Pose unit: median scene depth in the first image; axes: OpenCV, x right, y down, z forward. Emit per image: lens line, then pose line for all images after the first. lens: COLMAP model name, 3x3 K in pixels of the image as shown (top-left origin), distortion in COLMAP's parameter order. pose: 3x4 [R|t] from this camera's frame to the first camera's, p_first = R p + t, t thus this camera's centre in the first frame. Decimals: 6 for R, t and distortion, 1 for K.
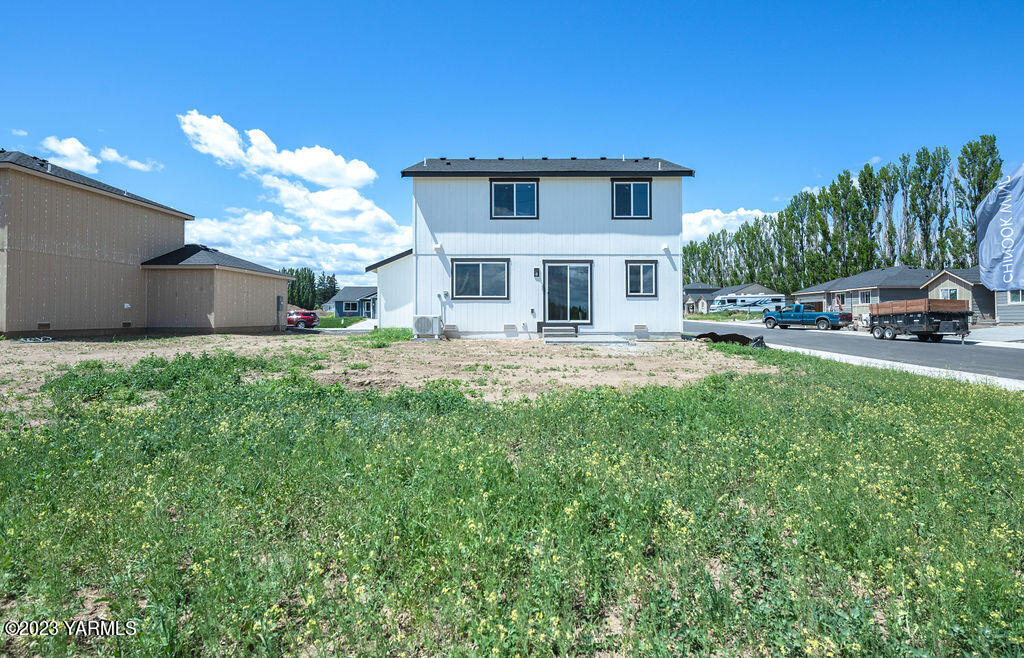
lens RADIAL K [[513.9, 0, 512.6], [0, 513.9, 298.6], [0, 0, 1]] dist [0.000504, 0.000134]
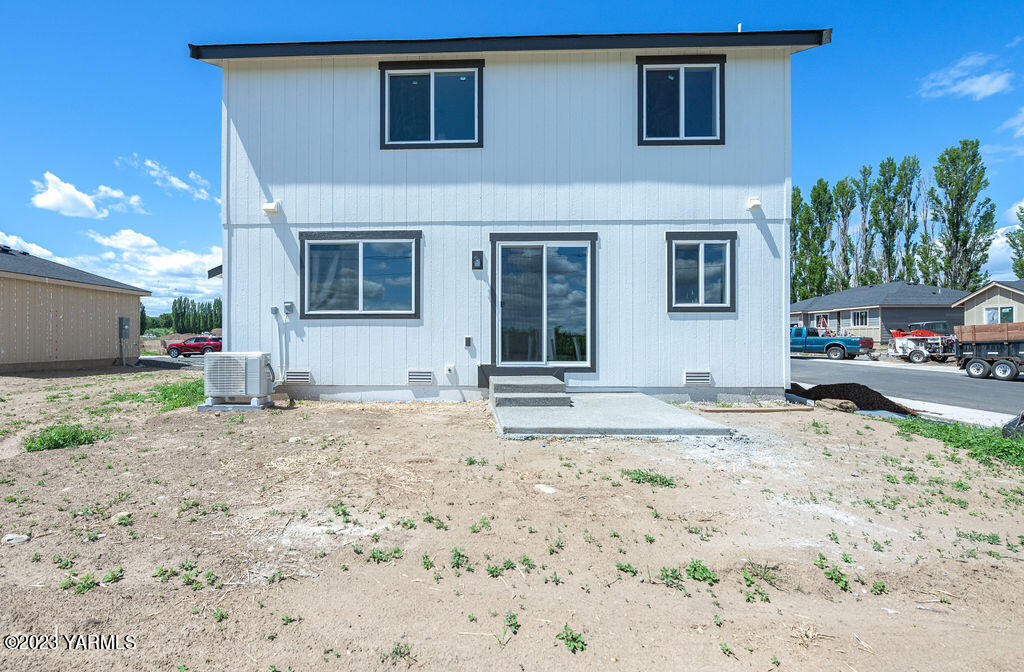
lens RADIAL K [[455.9, 0, 446.6], [0, 455.9, 340.8], [0, 0, 1]] dist [-0.007576, -0.000275]
pose [[0.999972, -0.002002, -0.007247, 0.021020], [0.002295, 0.999169, 0.040702, 0.005827], [0.007160, -0.040718, 0.999145, 0.571212]]
